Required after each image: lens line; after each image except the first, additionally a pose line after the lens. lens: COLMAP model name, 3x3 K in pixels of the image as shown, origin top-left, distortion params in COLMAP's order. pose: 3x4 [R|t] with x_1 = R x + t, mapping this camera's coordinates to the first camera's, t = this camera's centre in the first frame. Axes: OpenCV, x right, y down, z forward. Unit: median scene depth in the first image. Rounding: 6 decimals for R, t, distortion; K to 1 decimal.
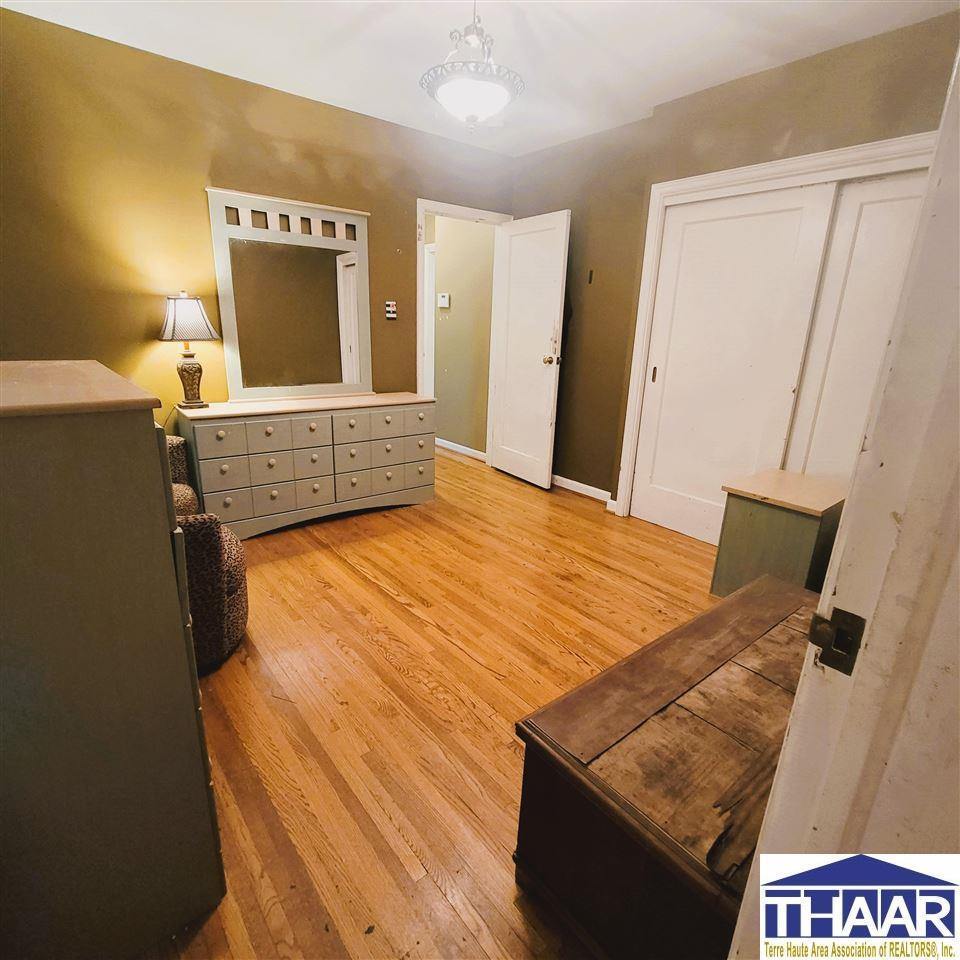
lens RADIAL K [[528.3, 0, 481.7], [0, 528.3, 482.8], [0, 0, 1]] dist [-0.021077, 0.011881]
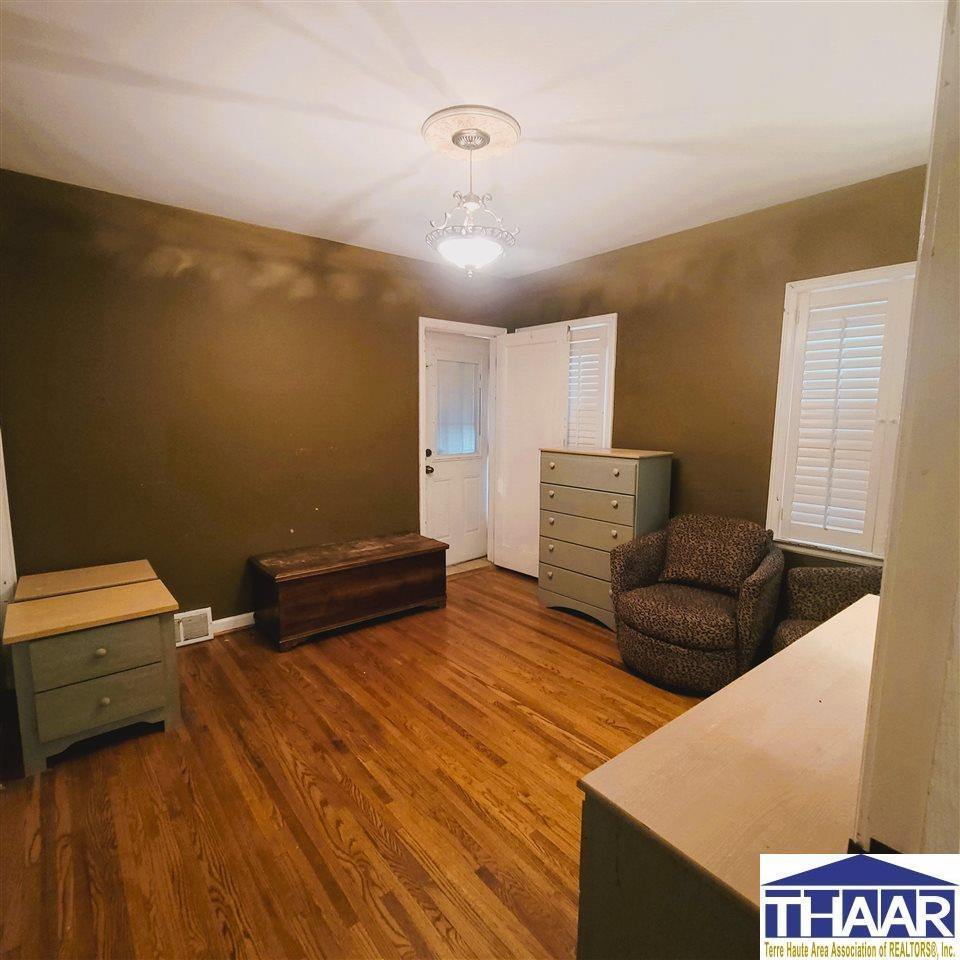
lens RADIAL K [[528.3, 0, 481.7], [0, 528.3, 482.8], [0, 0, 1]] dist [-0.021077, 0.011881]
pose [[-0.999346, -0.035648, -0.006100, -0.048837], [-0.034954, 0.908705, 0.415973, -0.575282], [-0.009285, 0.415914, -0.909356, 1.723805]]
